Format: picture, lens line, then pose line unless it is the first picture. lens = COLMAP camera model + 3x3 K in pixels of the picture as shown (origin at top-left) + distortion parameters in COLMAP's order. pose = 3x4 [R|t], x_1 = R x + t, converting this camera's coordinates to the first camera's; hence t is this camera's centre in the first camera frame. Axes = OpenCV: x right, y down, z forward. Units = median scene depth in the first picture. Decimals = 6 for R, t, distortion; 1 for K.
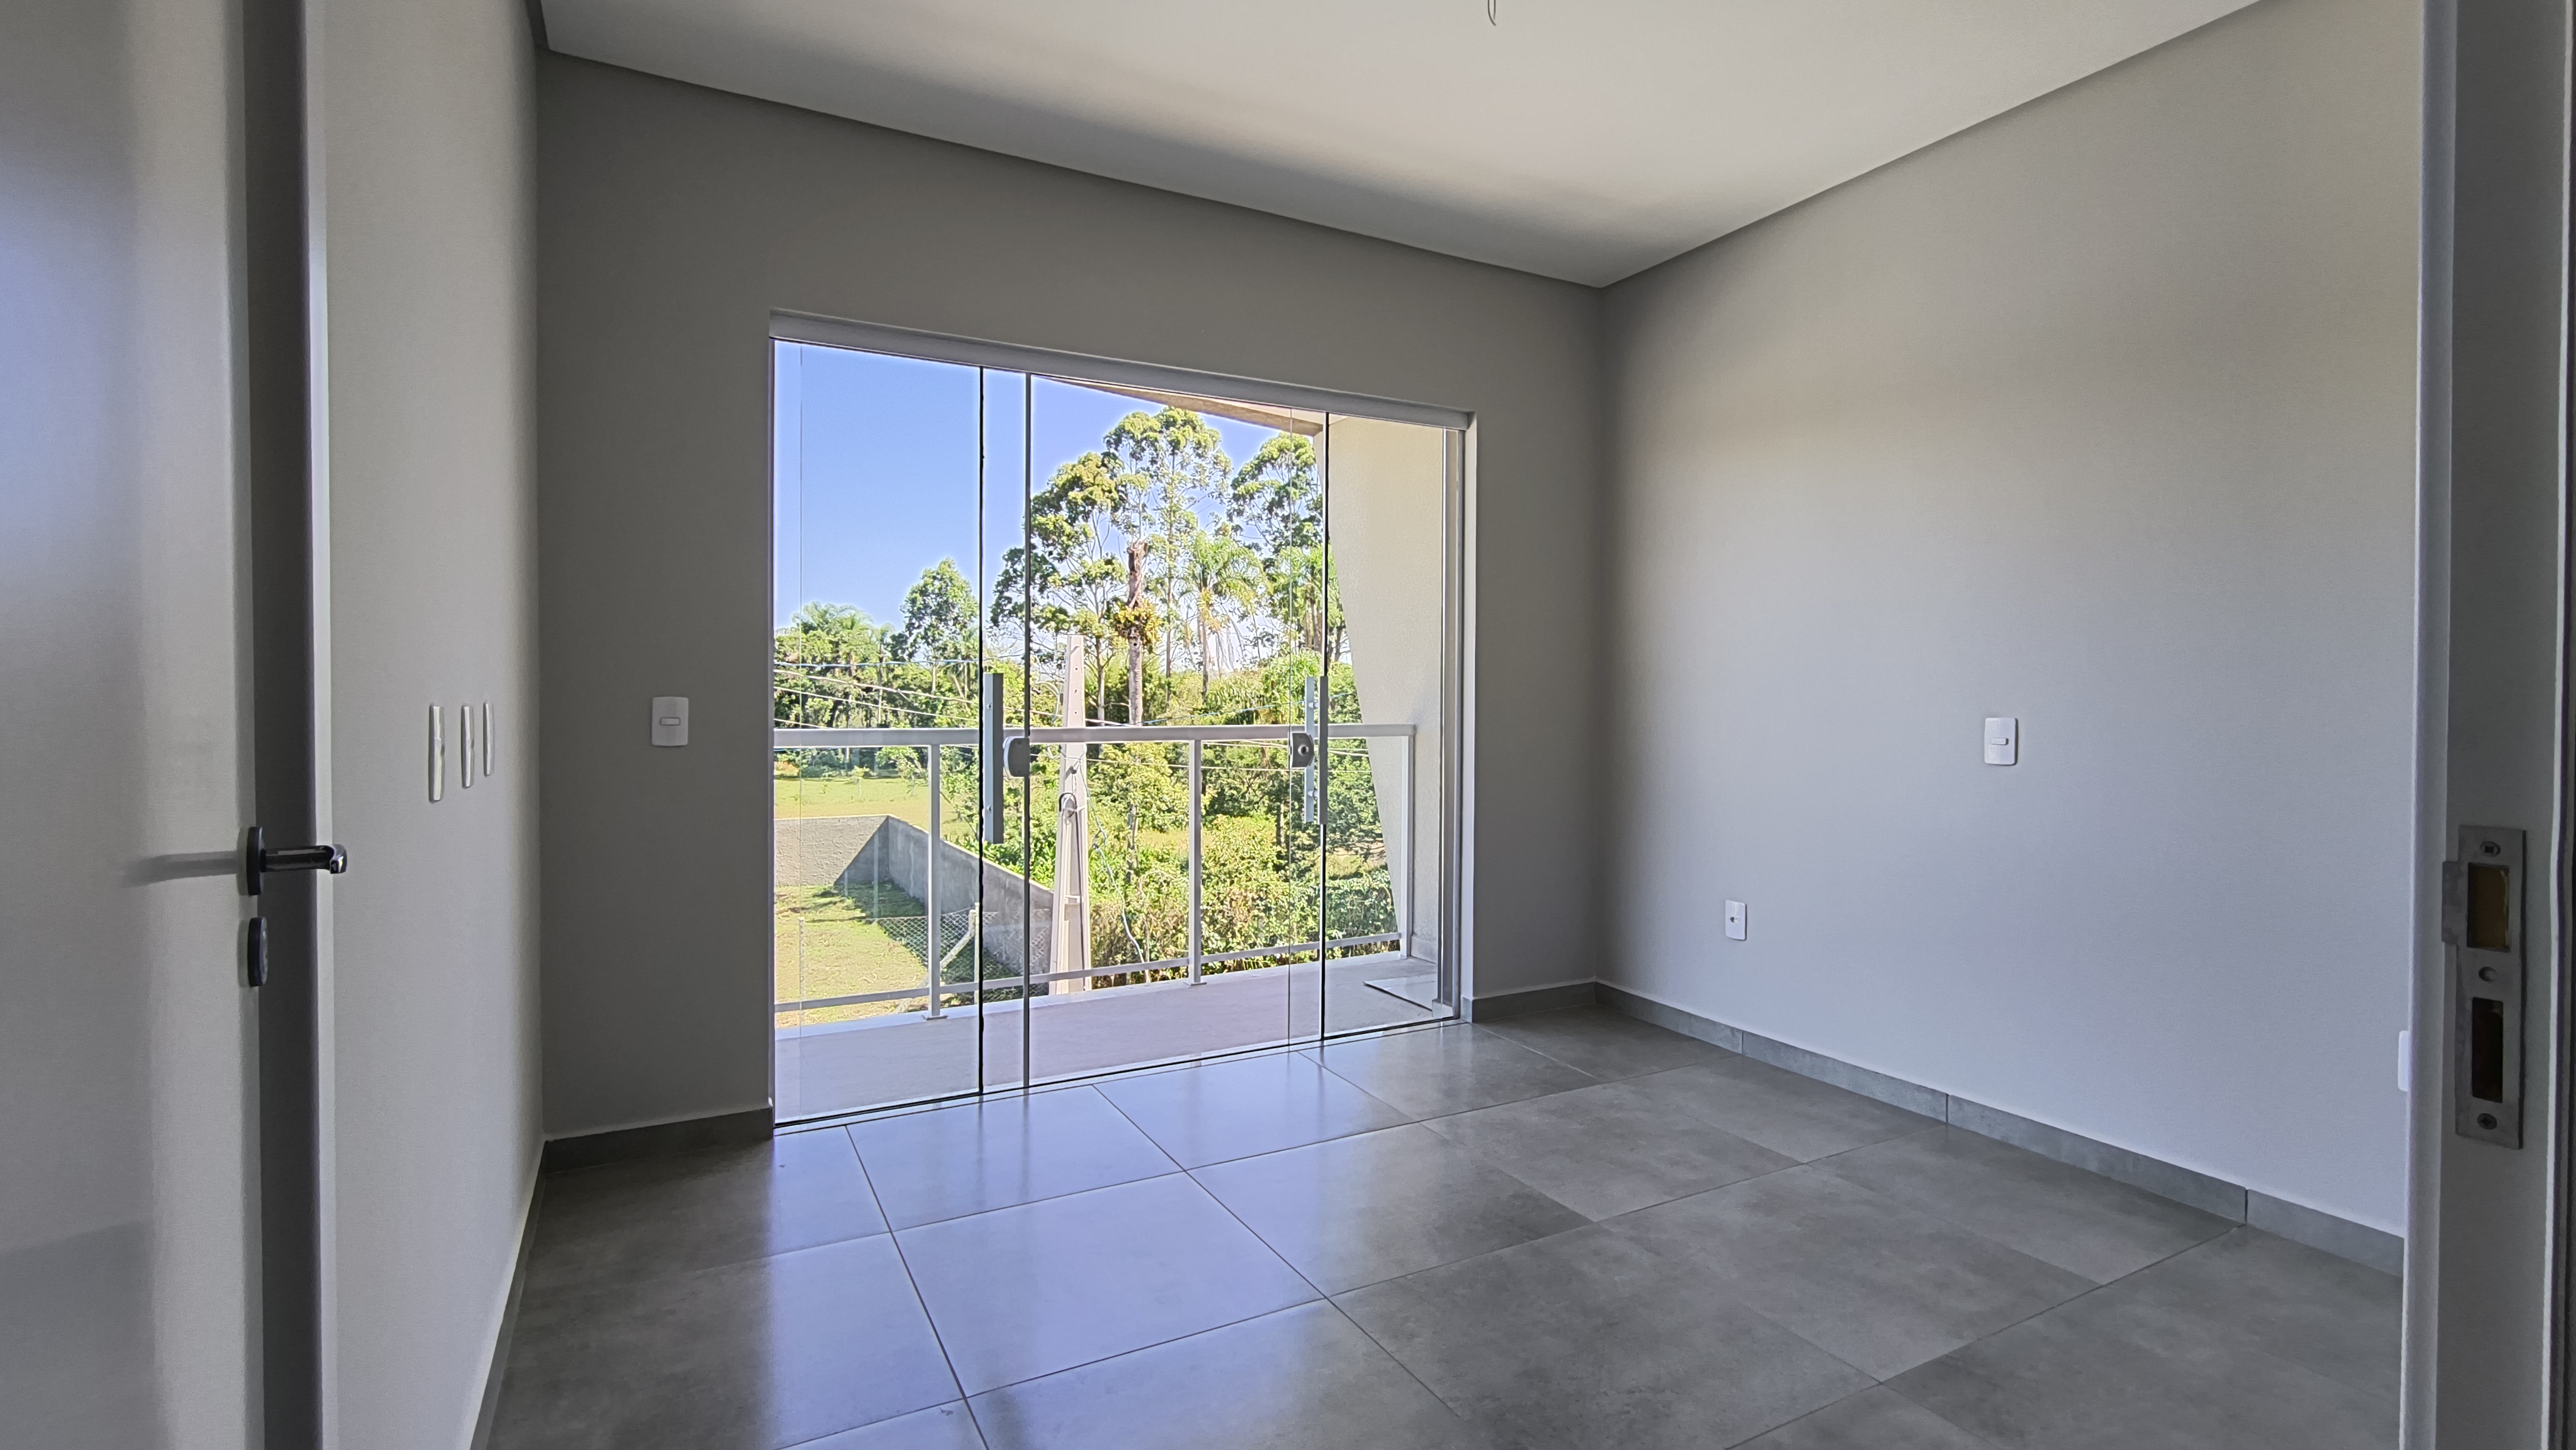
lens RADIAL K [[1182.8, 0, 1291.7], [0, 1182.8, 711.8], [0, 0, 1]] dist [-0.003974, 0.002496]
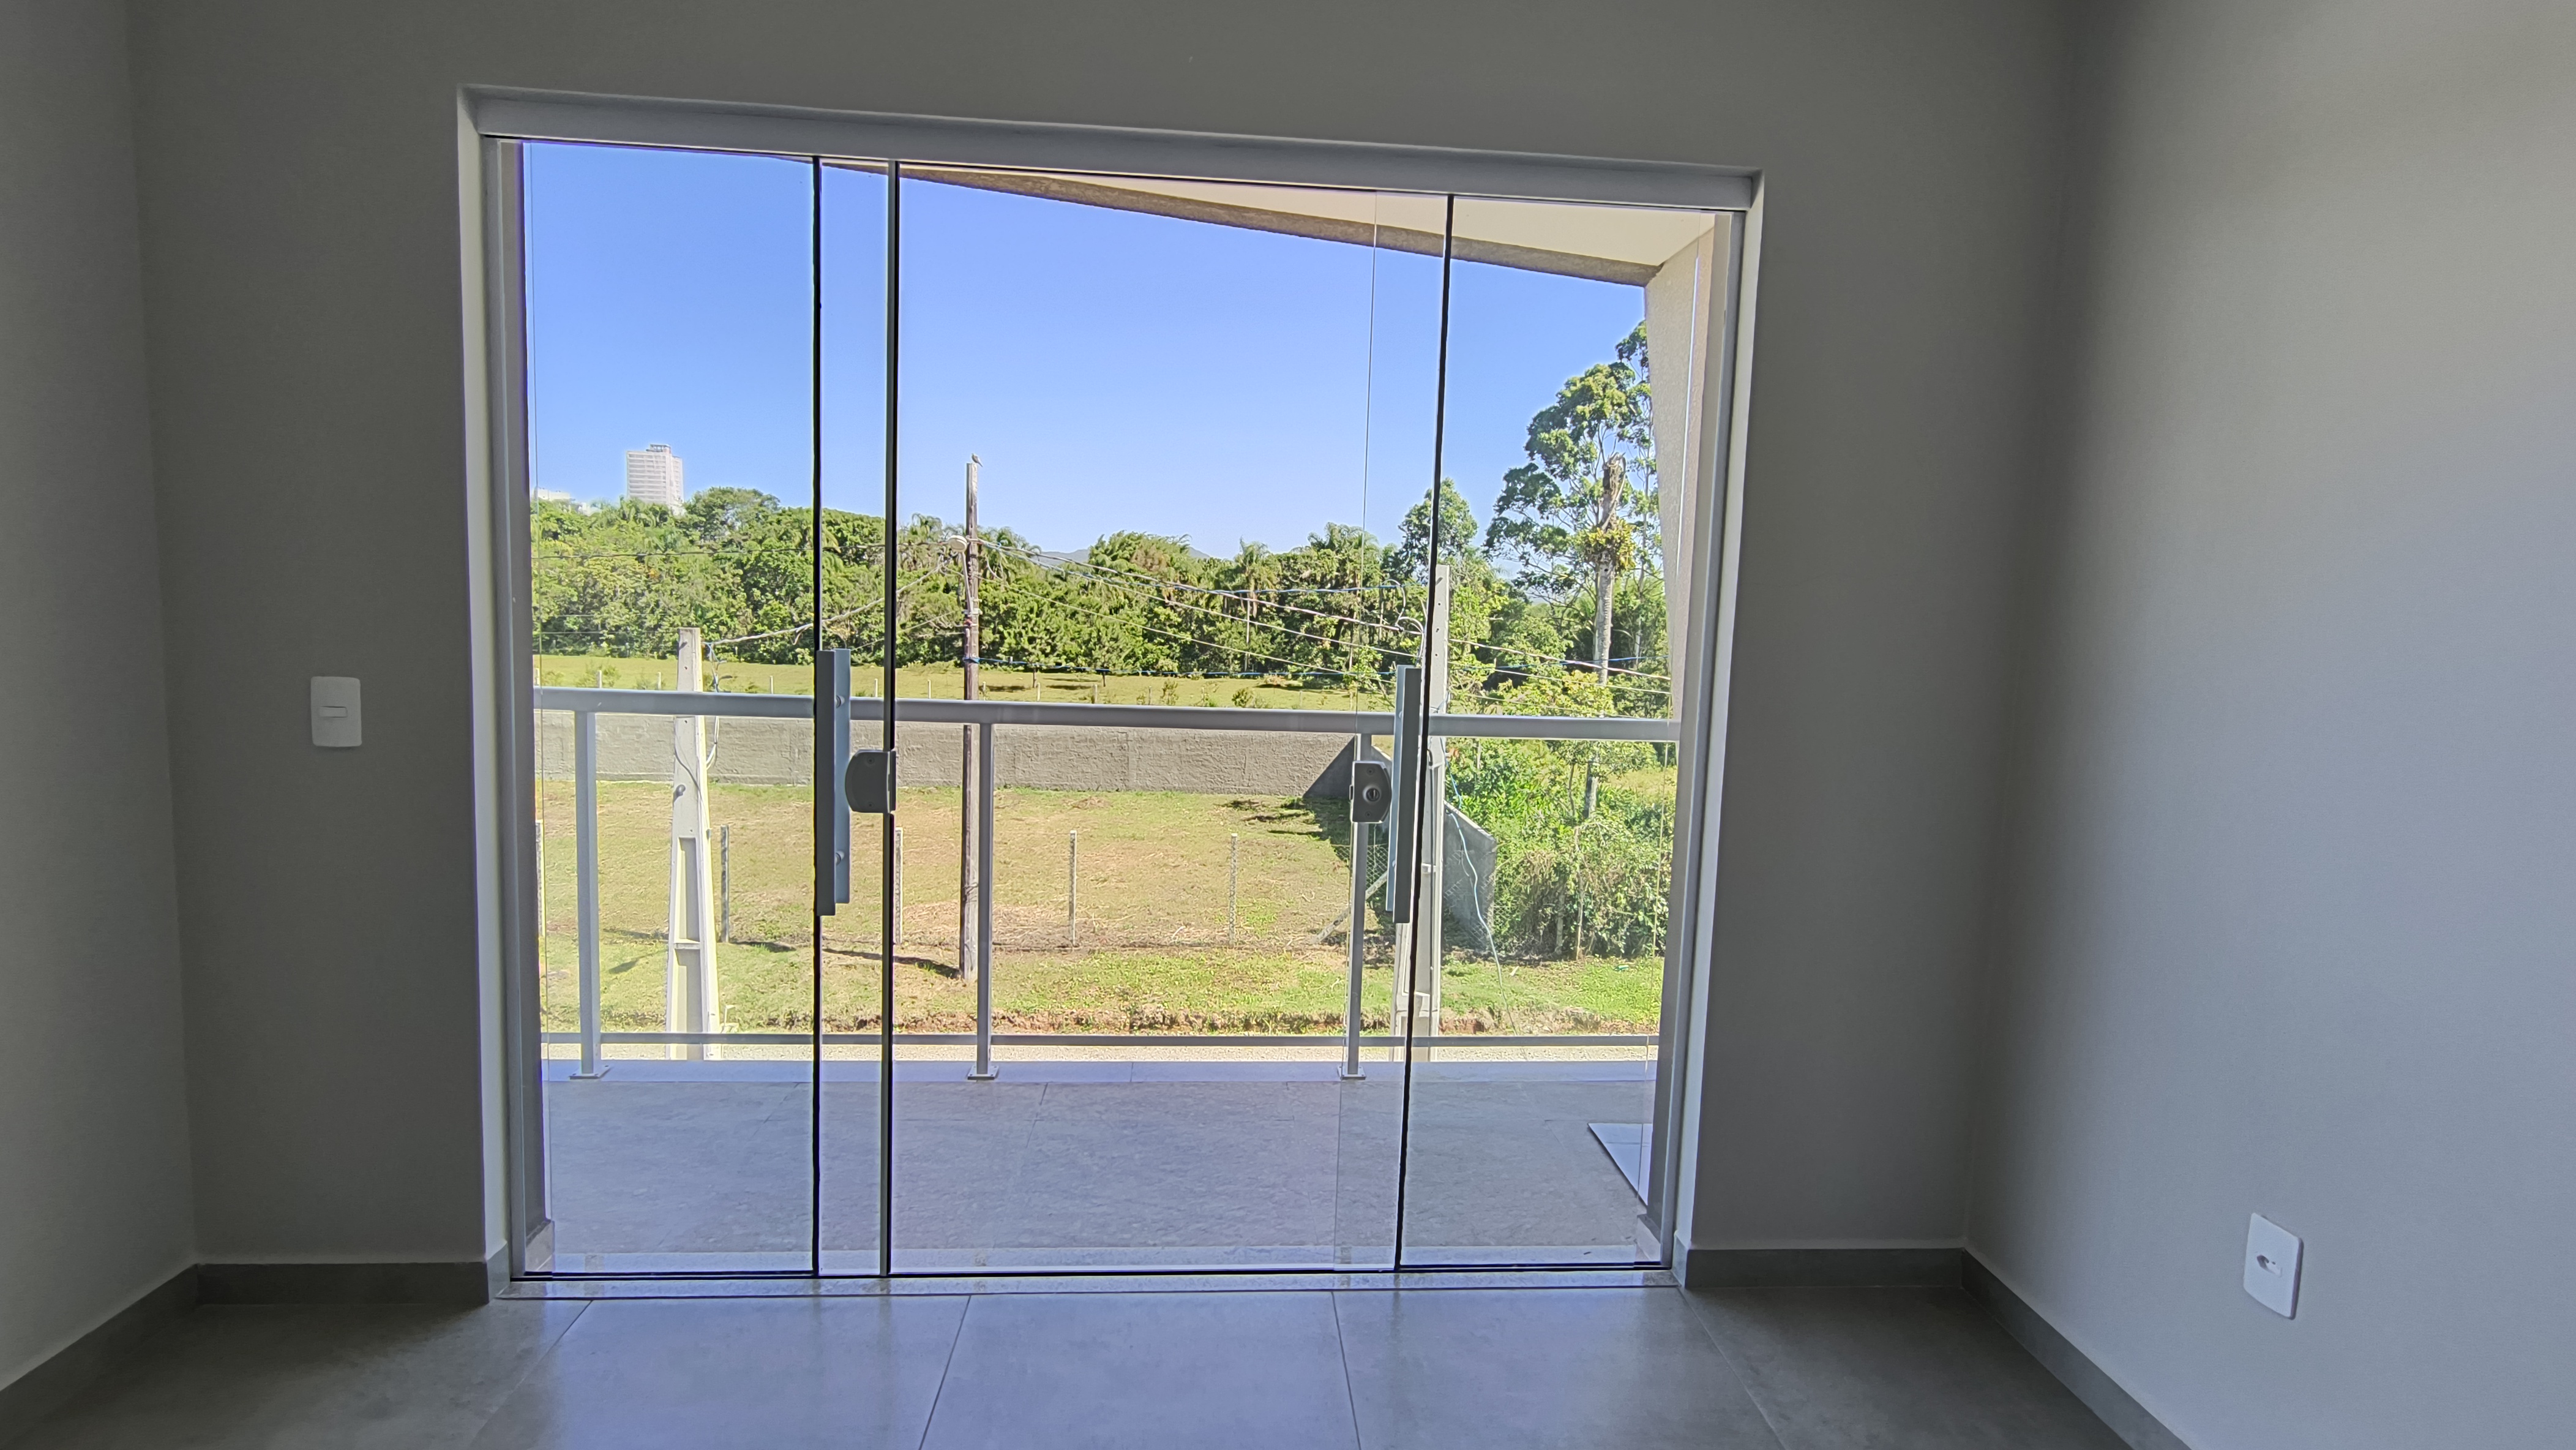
lens RADIAL K [[1182.8, 0, 1291.7], [0, 1182.8, 711.8], [0, 0, 1]] dist [-0.003974, 0.002496]
pose [[0.910179, 0.065973, -0.408927, 0.181125], [-0.038603, 0.996448, 0.074838, -0.043146], [0.412412, -0.052331, 0.909493, 0.396084]]
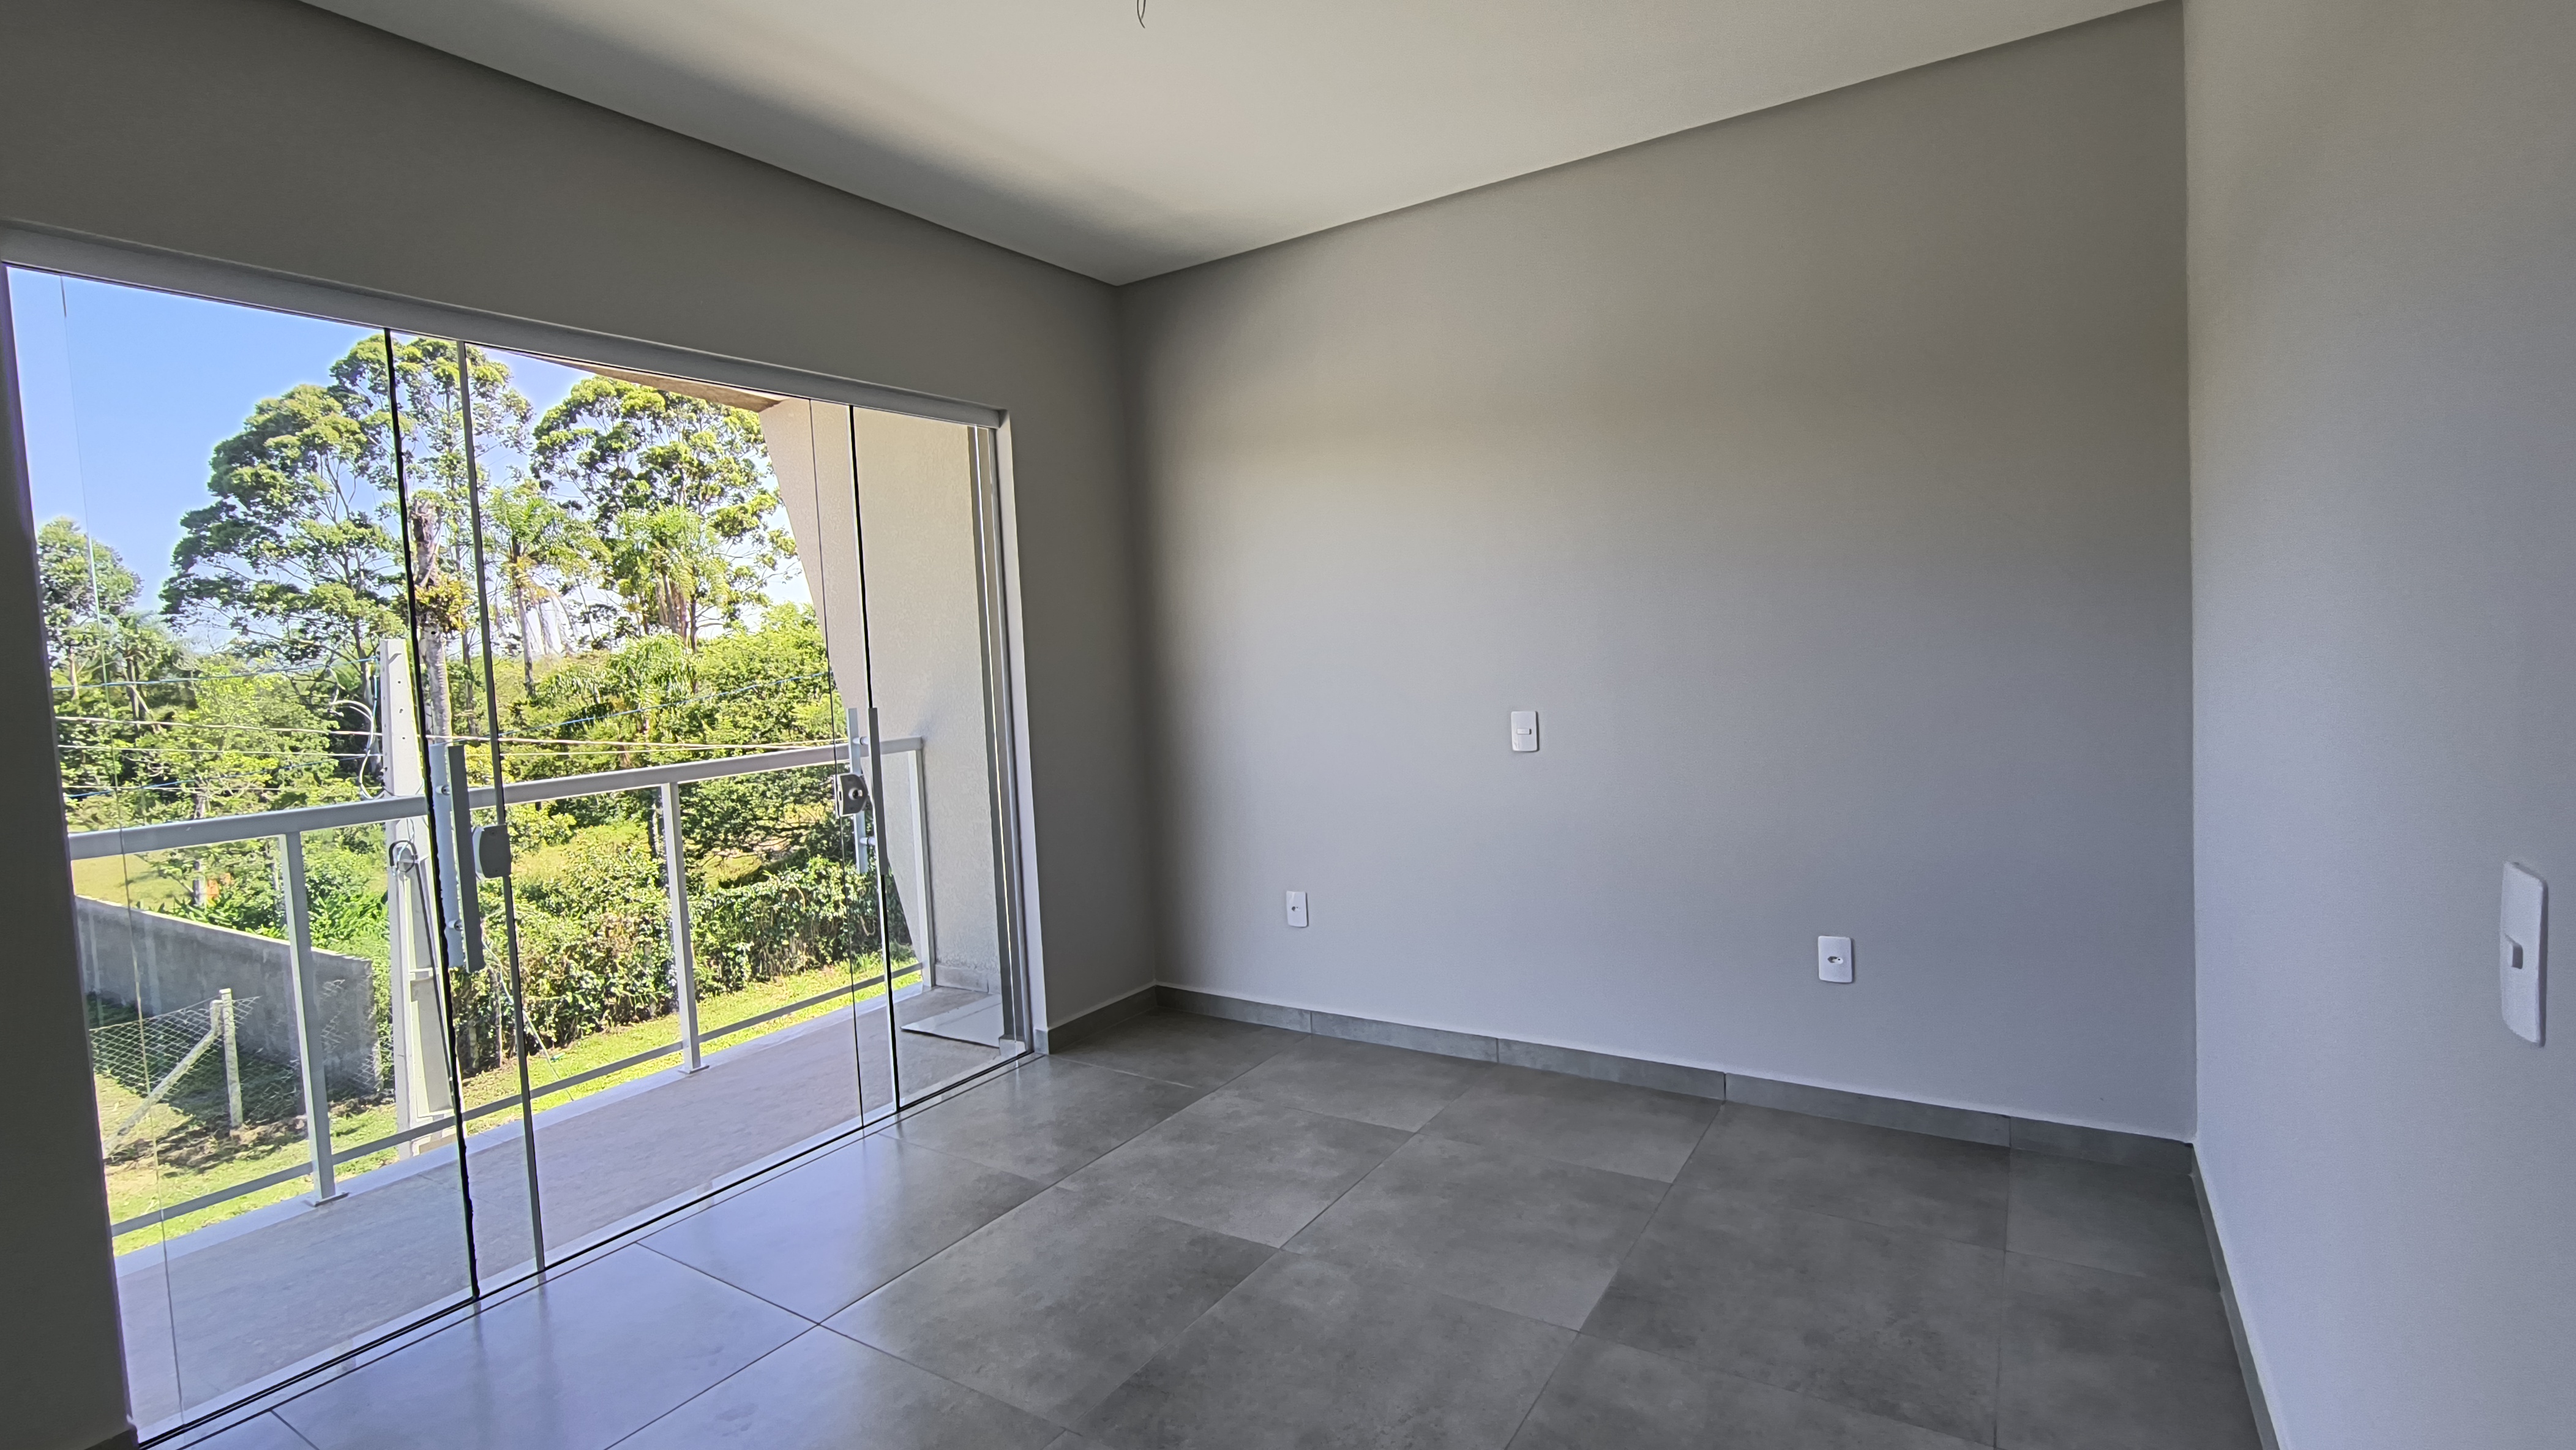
lens RADIAL K [[1182.8, 0, 1291.7], [0, 1182.8, 711.8], [0, 0, 1]] dist [-0.003974, 0.002496]
pose [[0.871401, -0.075520, 0.484723, -0.111191], [0.060109, 0.997071, 0.047283, -0.043558], [-0.486874, -0.012066, 0.873389, 0.067416]]
